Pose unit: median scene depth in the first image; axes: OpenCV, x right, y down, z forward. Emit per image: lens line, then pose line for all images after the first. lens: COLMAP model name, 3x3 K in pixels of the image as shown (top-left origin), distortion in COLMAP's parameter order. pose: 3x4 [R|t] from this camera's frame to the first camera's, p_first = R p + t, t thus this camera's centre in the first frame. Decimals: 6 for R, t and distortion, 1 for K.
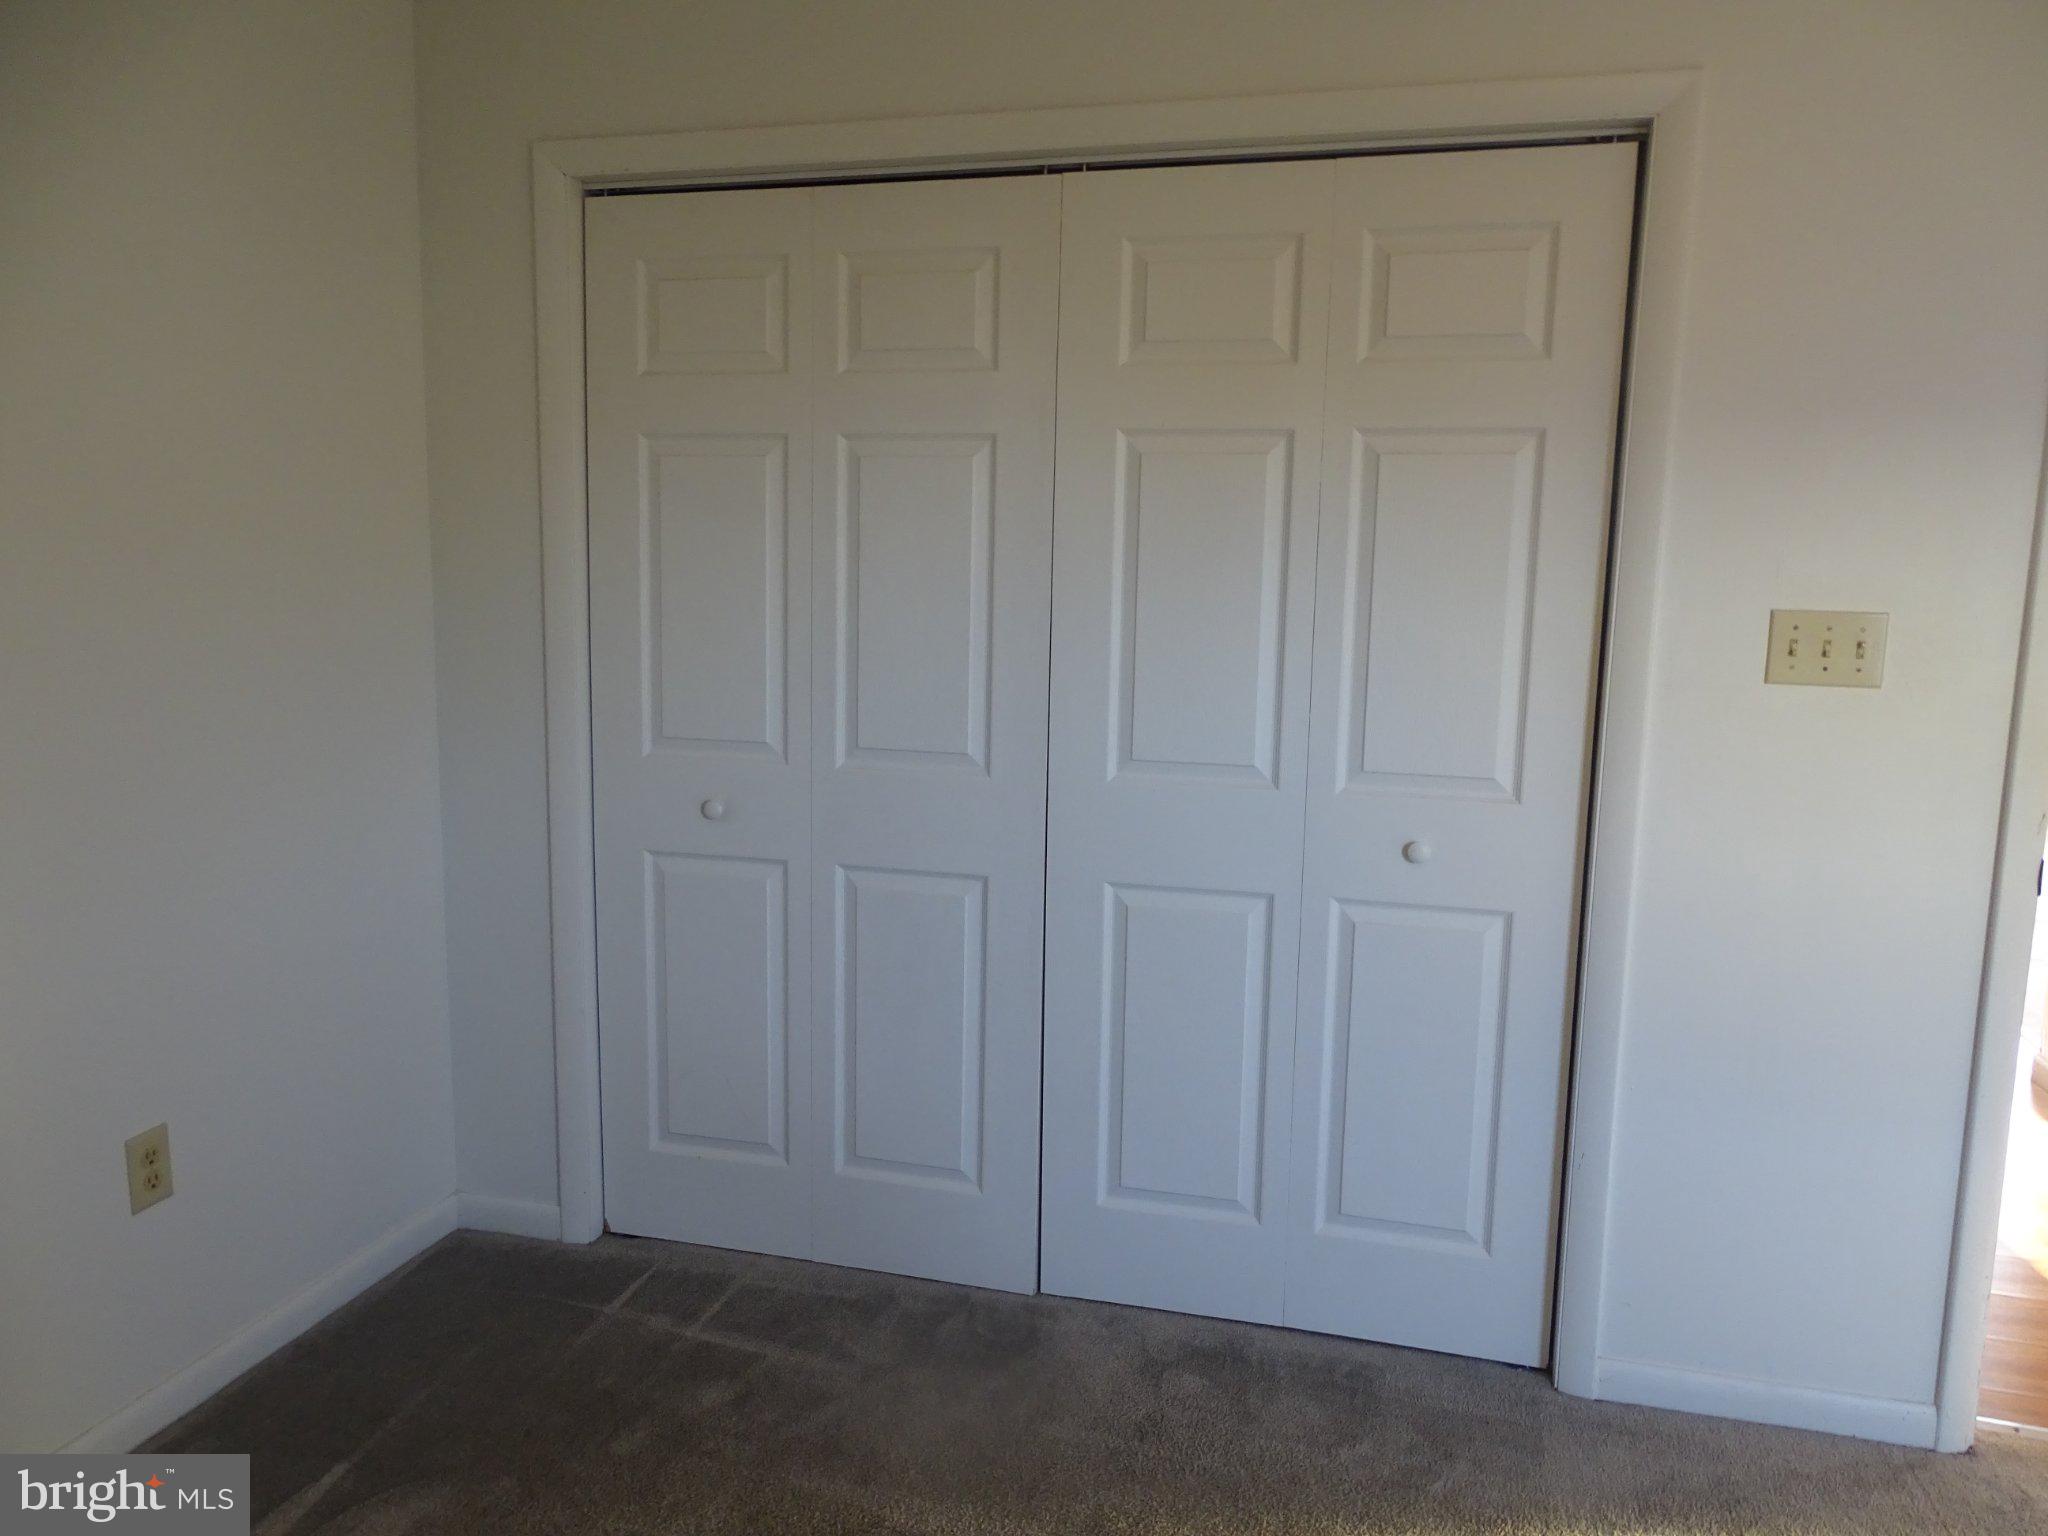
lens RADIAL K [[1674.5, 0, 1024.1], [0, 1674.5, 840.2], [0, 0, 1]] dist [-0.009408, -0.004305]
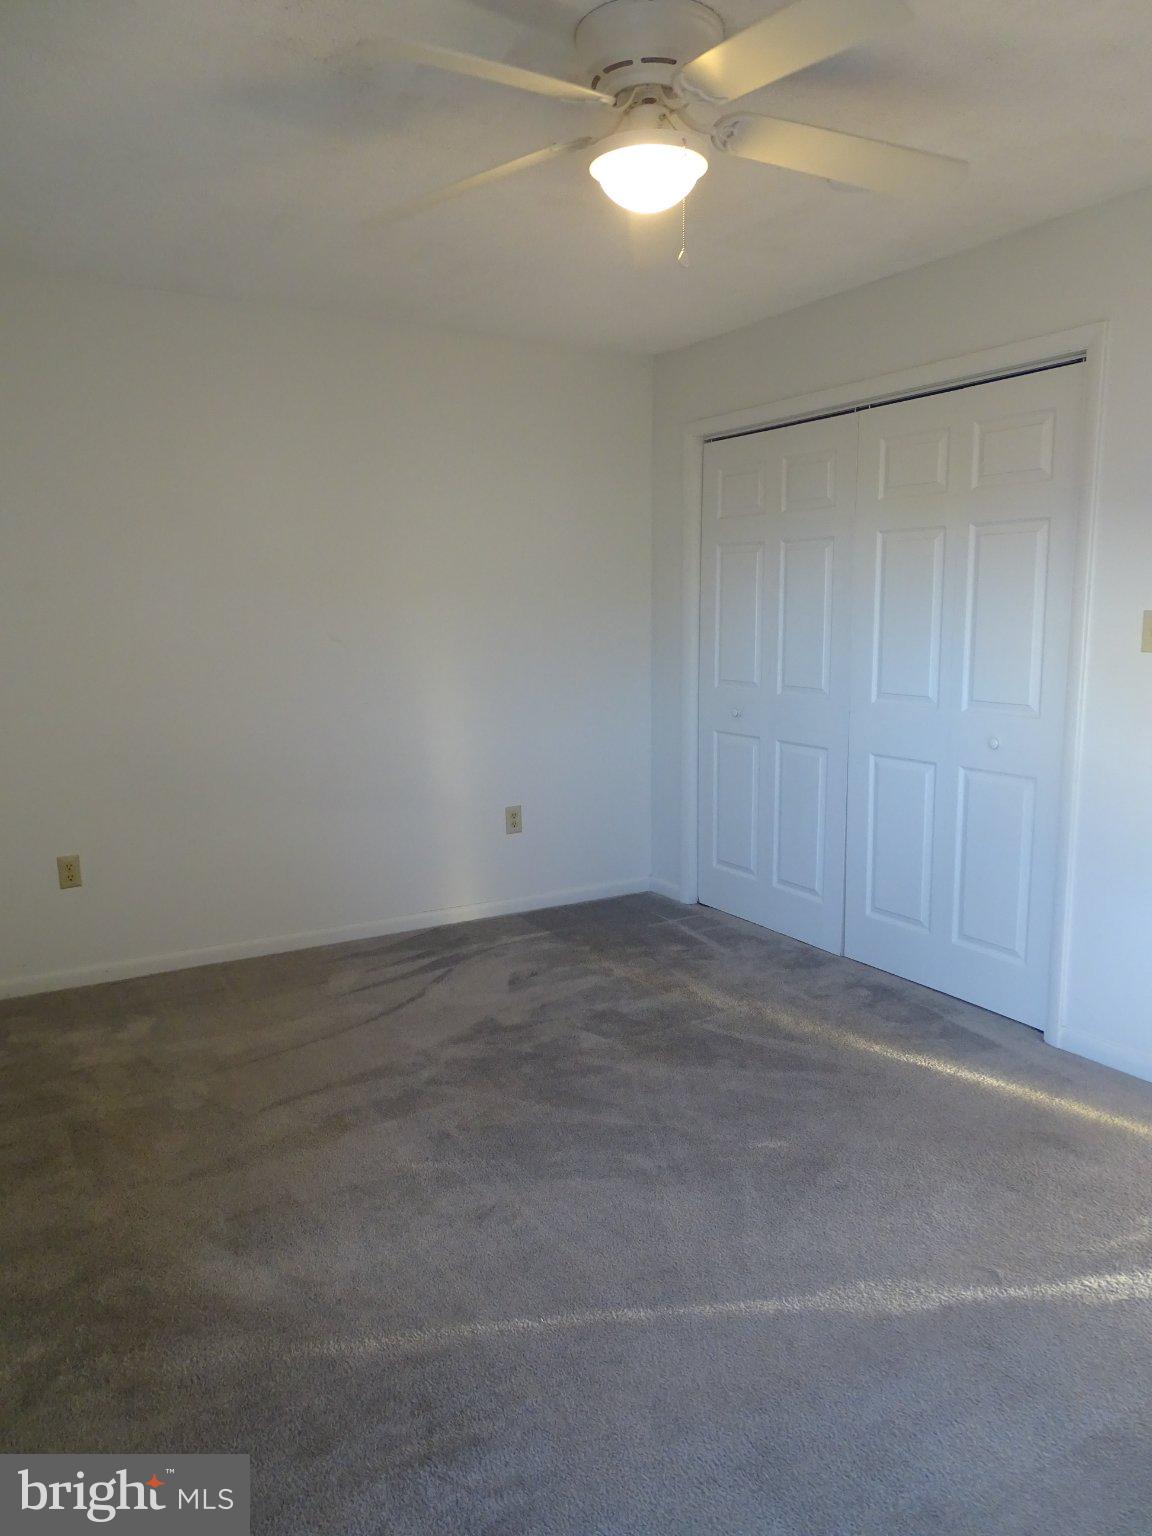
lens RADIAL K [[1083.5, 0, 576.0], [0, 1083.5, 768.0], [0, 0, 1]] dist [-0.002167, 0.000952]
pose [[0.738944, 0.073120, -0.669788, 0.609449], [-0.077556, 0.996717, 0.023247, 0.036810], [0.669289, 0.034768, 0.742188, -0.198333]]
